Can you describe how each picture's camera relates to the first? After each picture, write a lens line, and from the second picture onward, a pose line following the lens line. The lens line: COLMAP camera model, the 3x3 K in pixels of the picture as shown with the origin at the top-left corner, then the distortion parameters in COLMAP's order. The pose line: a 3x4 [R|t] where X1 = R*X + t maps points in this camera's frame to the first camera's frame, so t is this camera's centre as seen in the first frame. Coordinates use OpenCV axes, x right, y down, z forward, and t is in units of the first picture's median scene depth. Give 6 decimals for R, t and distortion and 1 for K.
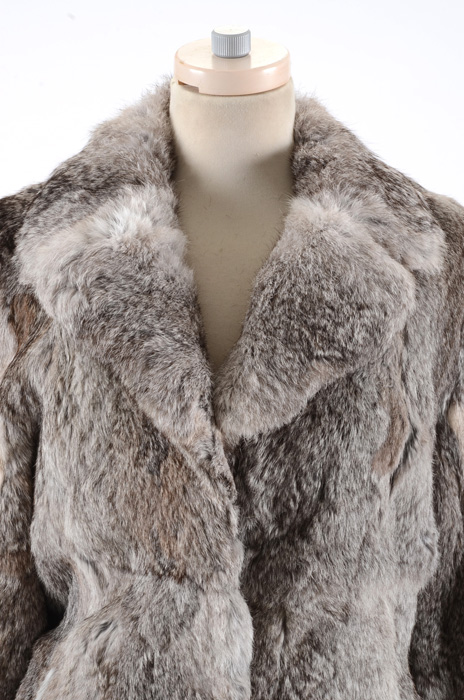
lens RADIAL K [[2531.5, 0, 235.0], [0, 2531.5, 354.2], [0, 0, 1]] dist [1.030077, 0.000000]
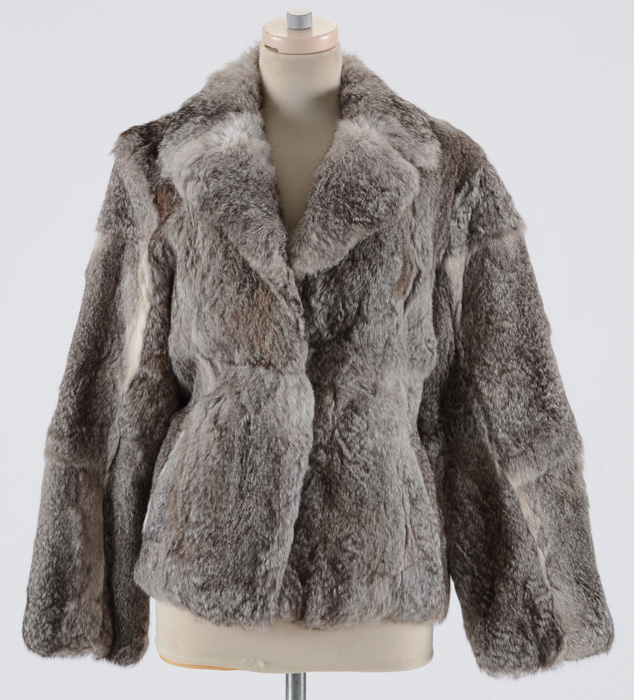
lens RADIAL K [[2599.7, 0, 314.3], [0, 2599.7, 250.8], [0, 0, 1]] dist [0.568258, 0.000000]
pose [[0.999986, -0.003998, -0.003585, 0.012688], [0.003915, 0.999733, -0.022758, 0.052794], [0.003675, 0.022744, 0.999735, -0.564416]]
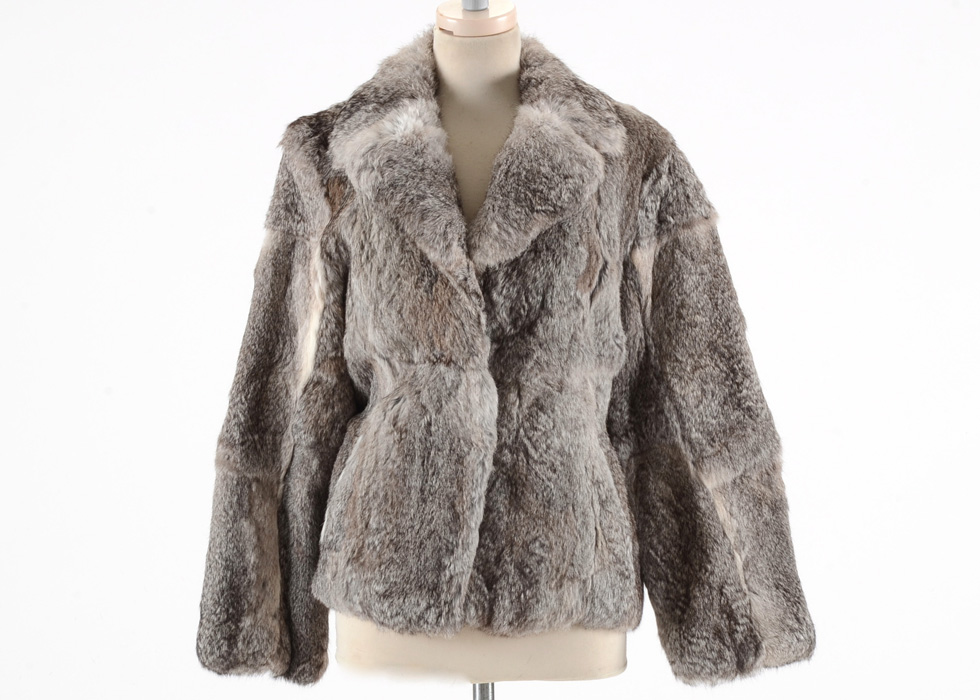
lens RADIAL K [[3330.6, 0, 492.3], [0, 3330.6, 339.8], [0, 0, 1]] dist [0.620492, 0.000000]
pose [[0.999760, -0.021283, -0.005134, 0.014168], [0.021192, 0.999629, -0.017125, 0.105333], [0.005497, 0.017012, 0.999840, -0.910086]]
